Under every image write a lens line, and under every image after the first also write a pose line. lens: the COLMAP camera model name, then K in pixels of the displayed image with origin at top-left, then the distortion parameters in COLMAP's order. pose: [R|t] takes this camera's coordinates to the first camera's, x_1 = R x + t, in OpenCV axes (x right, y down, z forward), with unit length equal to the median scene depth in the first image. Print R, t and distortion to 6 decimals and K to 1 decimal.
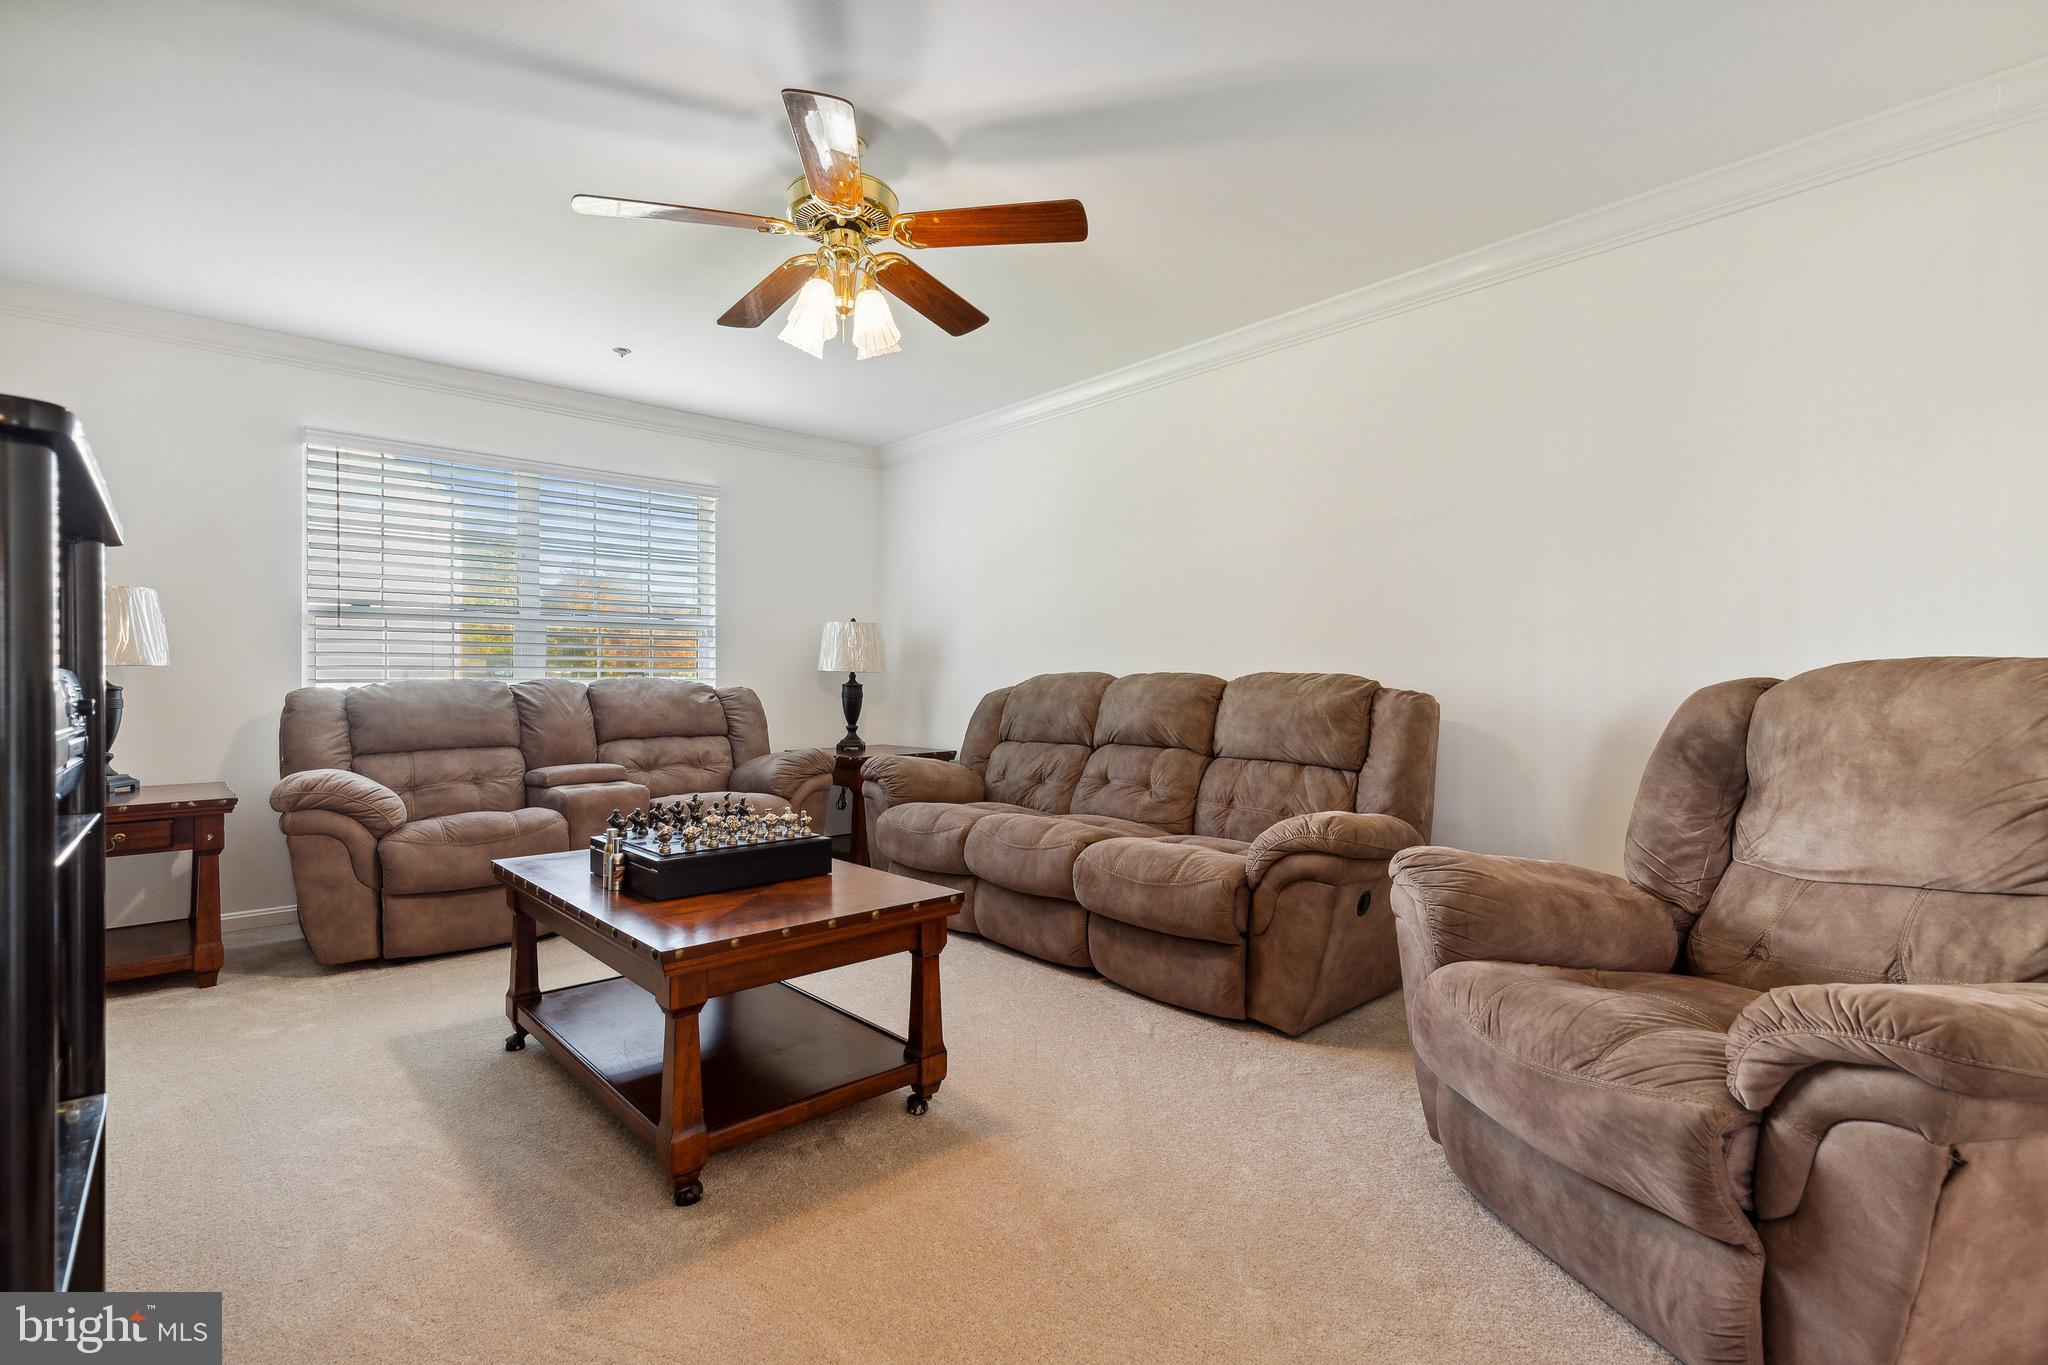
lens RADIAL K [[954.0, 0, 1038.3], [0, 954.0, 681.0], [0, 0, 1]] dist [0.009541, -0.003299]
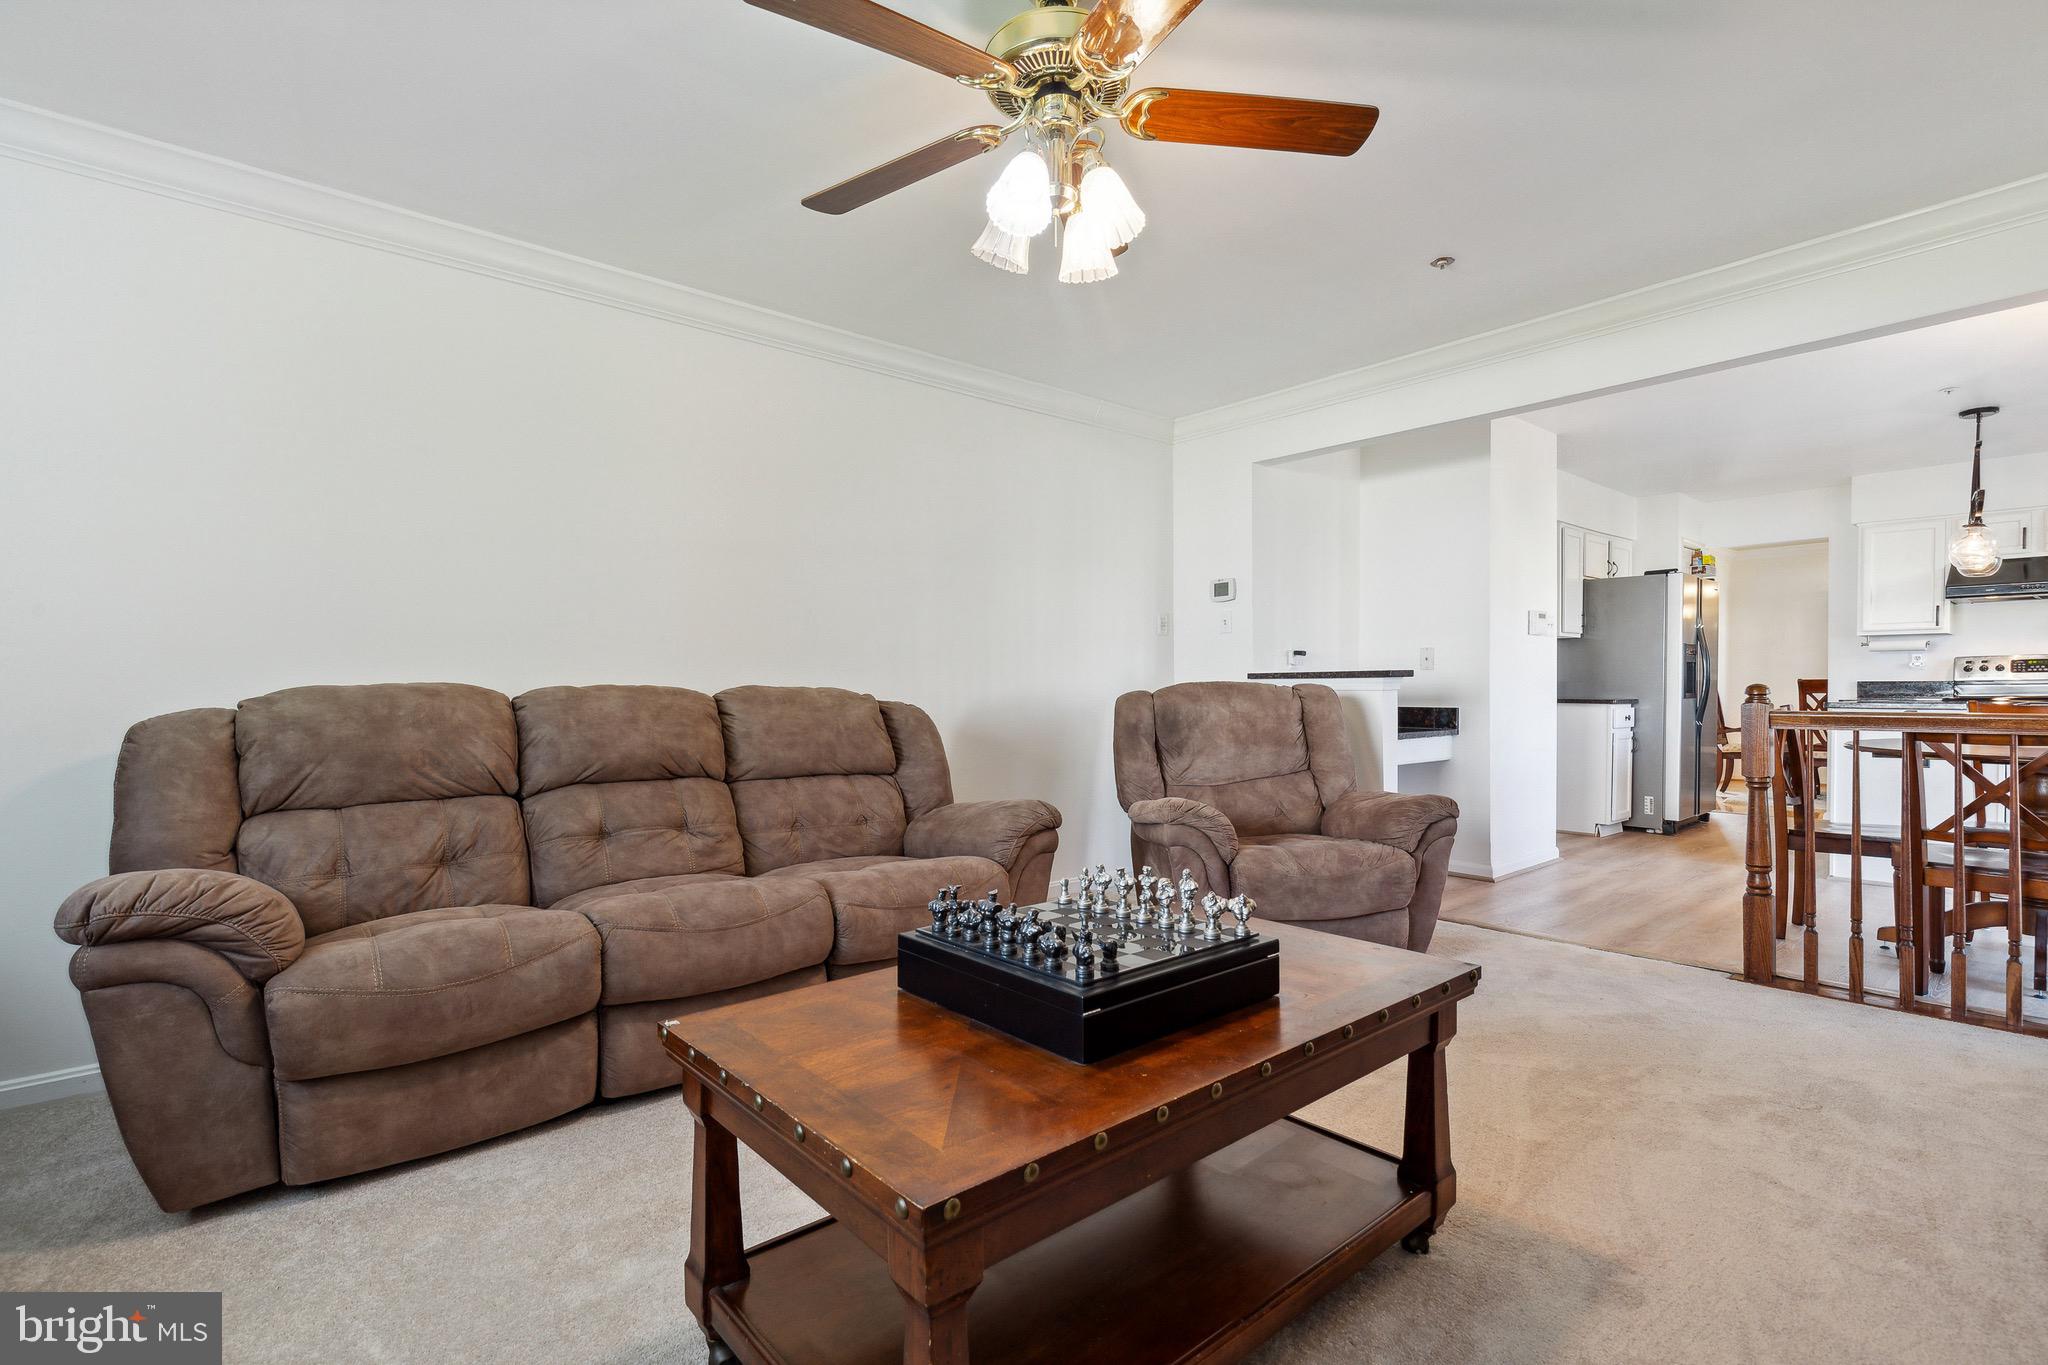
lens RADIAL K [[954.0, 0, 1021.4], [0, 954.0, 703.6], [0, 0, 1]] dist [0.009541, -0.003299]
pose [[0.017654, -0.012998, 0.999760, -0.597071], [0.009445, 0.999873, 0.012832, -0.003656], [-0.999800, 0.009217, 0.017774, 0.619624]]
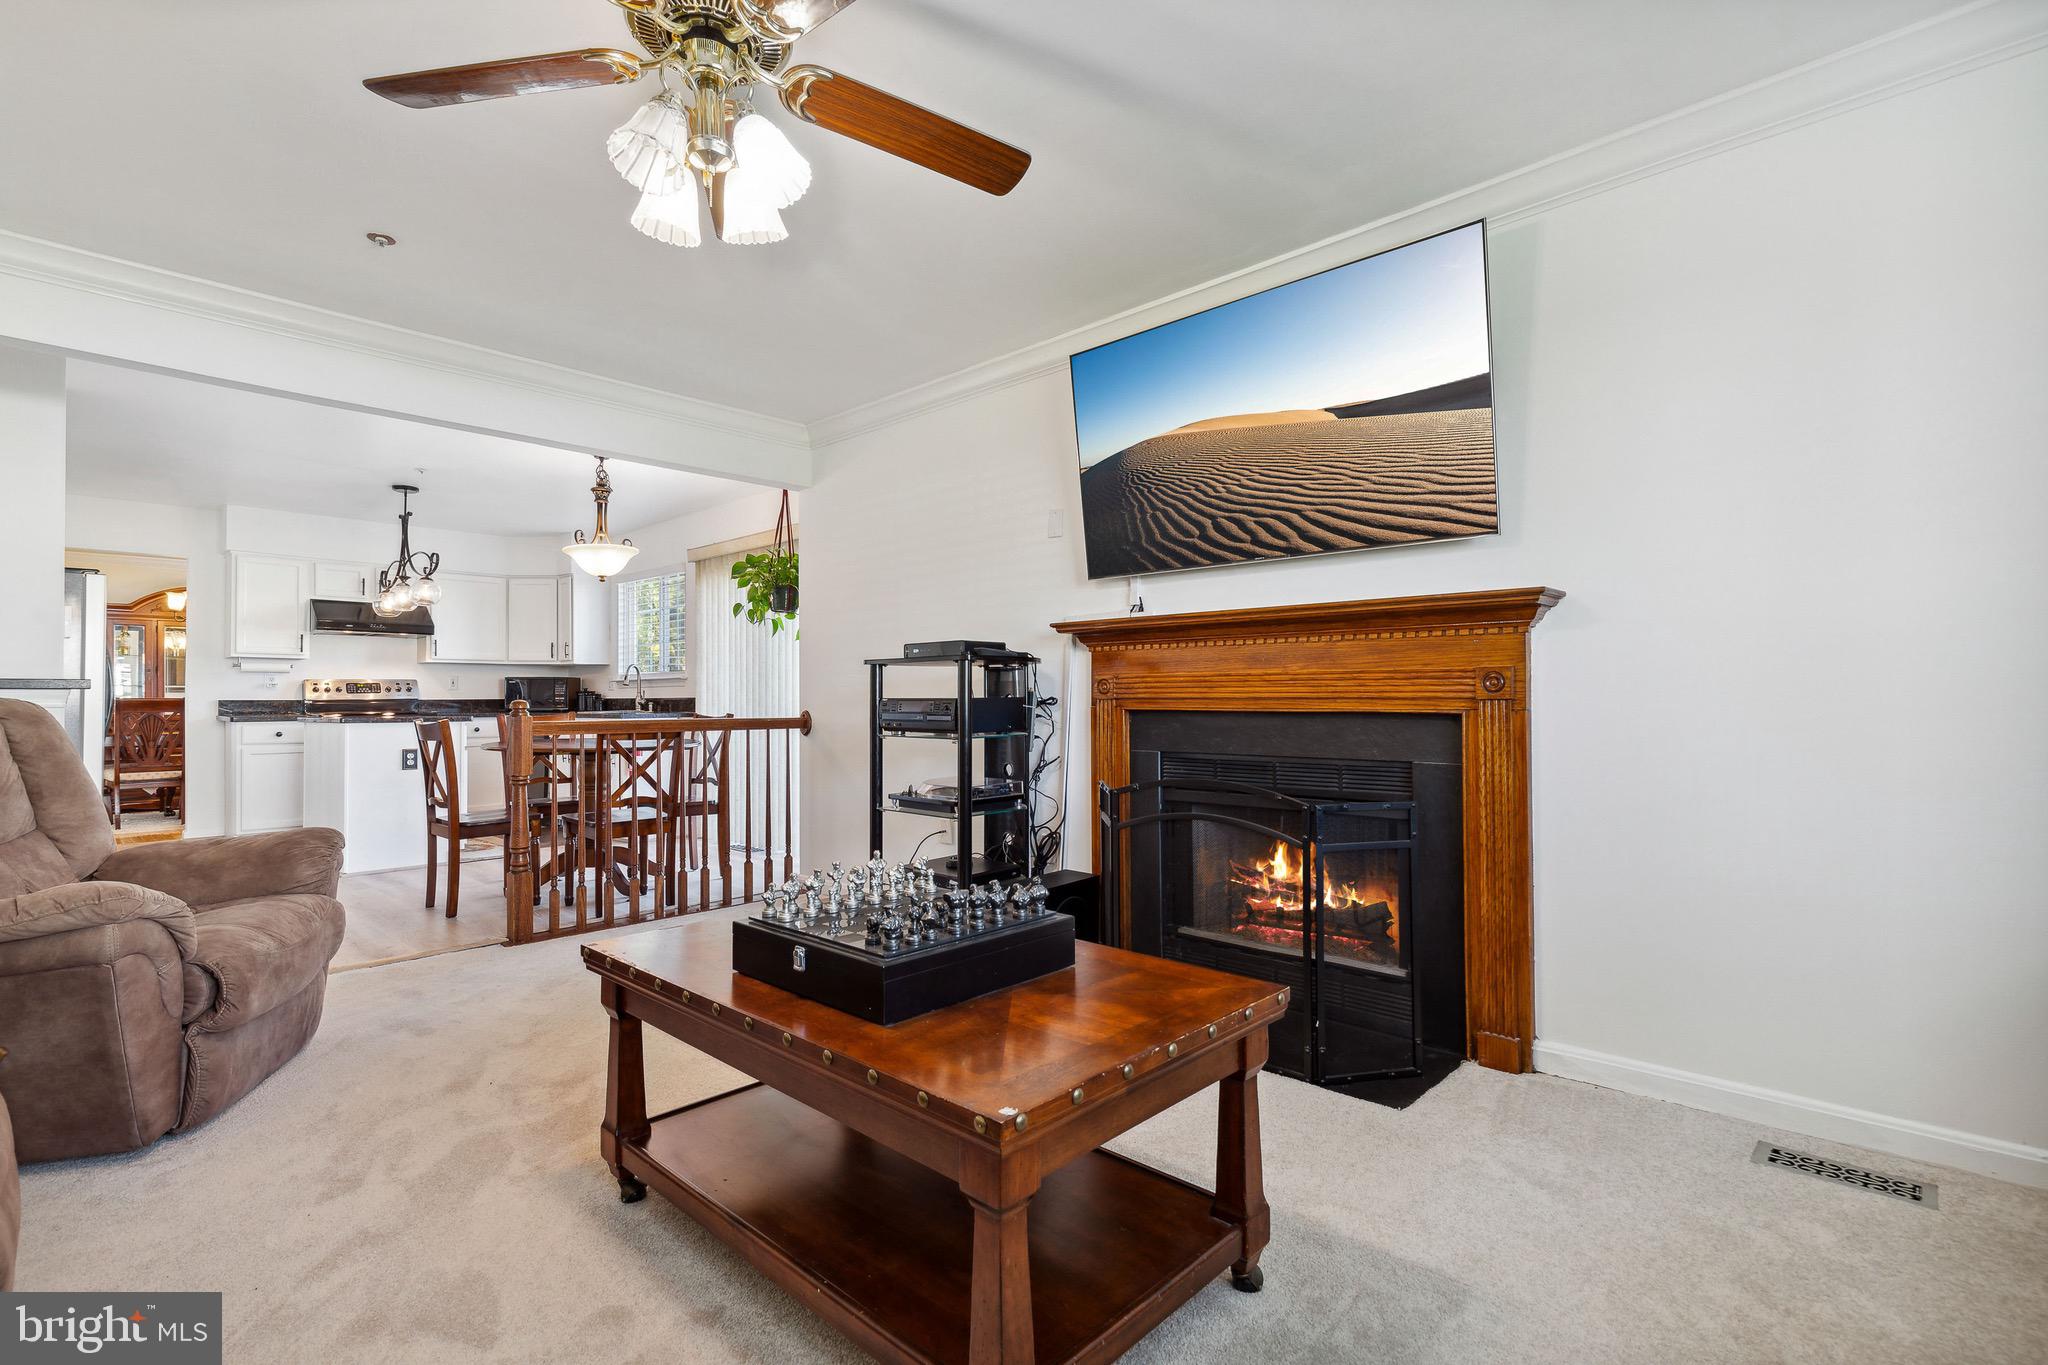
lens RADIAL K [[954.0, 0, 1032.1], [0, 954.0, 690.4], [0, 0, 1]] dist [0.009541, -0.003299]
pose [[-0.996207, 0.006703, -0.086759, -0.228679], [0.007163, 0.999962, -0.004993, -0.005521], [0.086722, -0.005595, -0.996217, 1.042687]]
